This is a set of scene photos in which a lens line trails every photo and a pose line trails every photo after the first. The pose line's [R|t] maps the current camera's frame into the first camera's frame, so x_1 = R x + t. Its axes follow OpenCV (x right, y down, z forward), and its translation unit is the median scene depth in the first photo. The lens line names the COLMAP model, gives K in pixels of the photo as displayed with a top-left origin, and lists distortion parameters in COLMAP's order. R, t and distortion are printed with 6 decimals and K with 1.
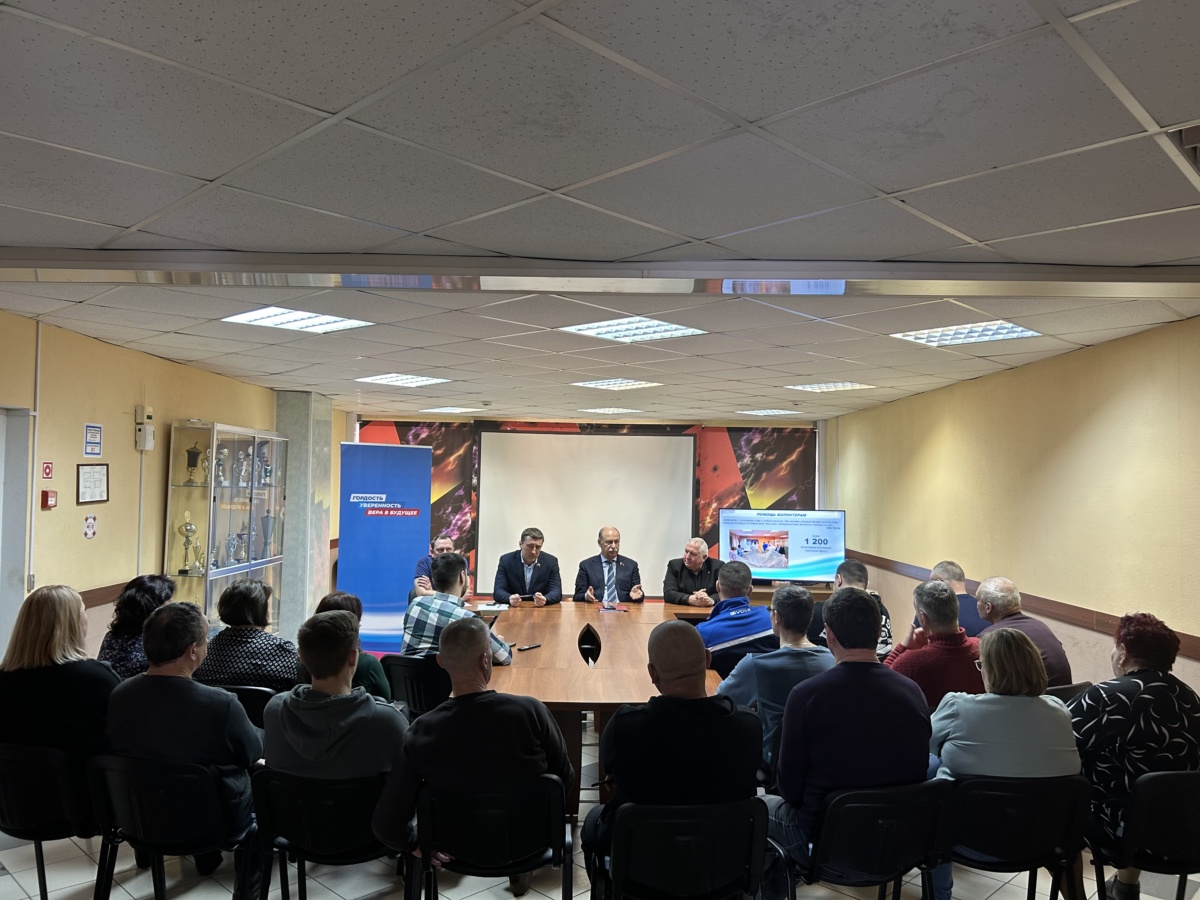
lens RADIAL K [[888.9, 0, 597.3], [0, 888.9, 454.0], [0, 0, 1]] dist [0.033963, -0.054677]
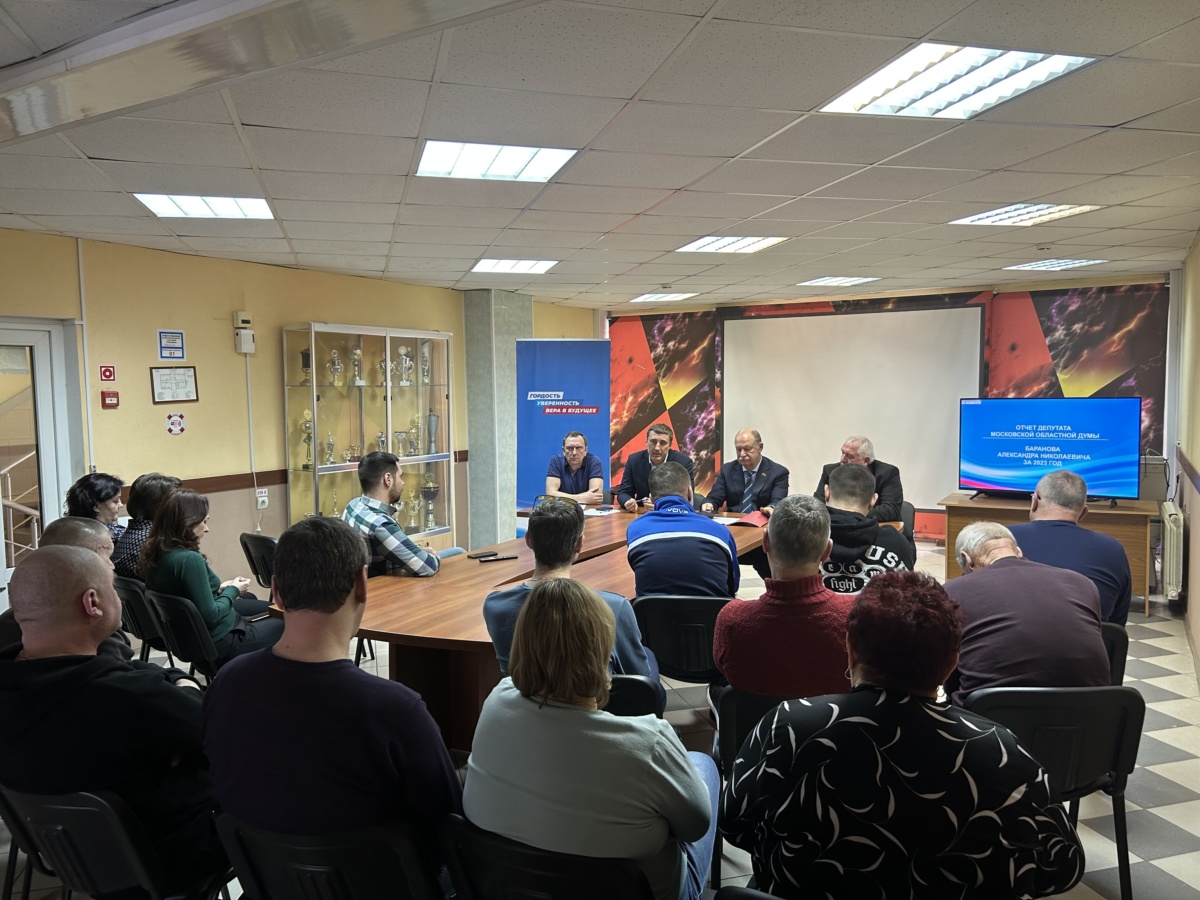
lens RADIAL K [[888.9, 0, 597.3], [0, 888.9, 454.0], [0, 0, 1]] dist [0.033963, -0.054677]
pose [[0.862249, 0.008312, -0.506417, 0.215537], [0.045991, 0.994450, 0.094629, 0.018443], [0.504392, -0.104885, 0.857081, 0.153151]]
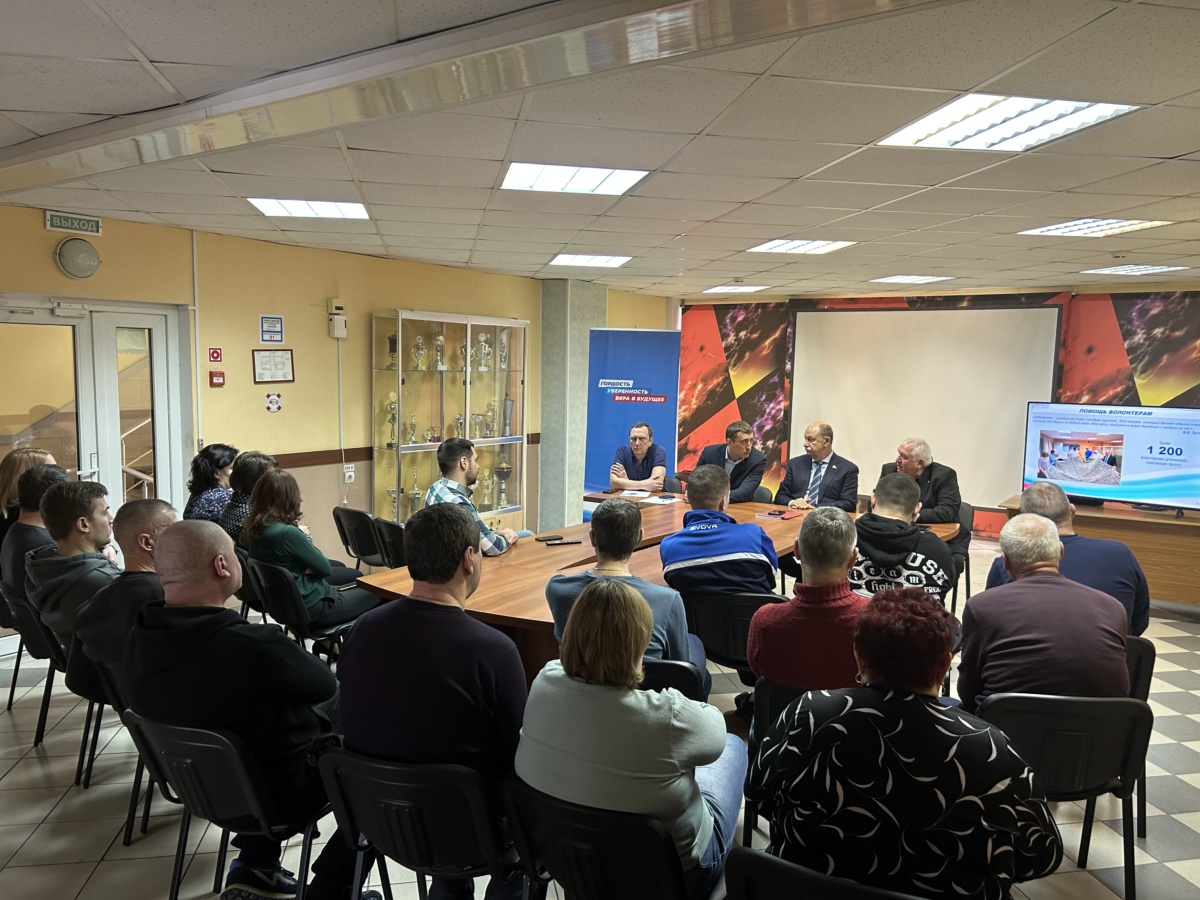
lens RADIAL K [[888.9, 0, 597.3], [0, 888.9, 454.0], [0, 0, 1]] dist [0.033963, -0.054677]
pose [[0.817096, 0.055725, -0.573802, 0.232717], [0.015999, 0.992742, 0.119193, 0.007155], [0.576279, -0.106573, 0.810274, 0.134056]]
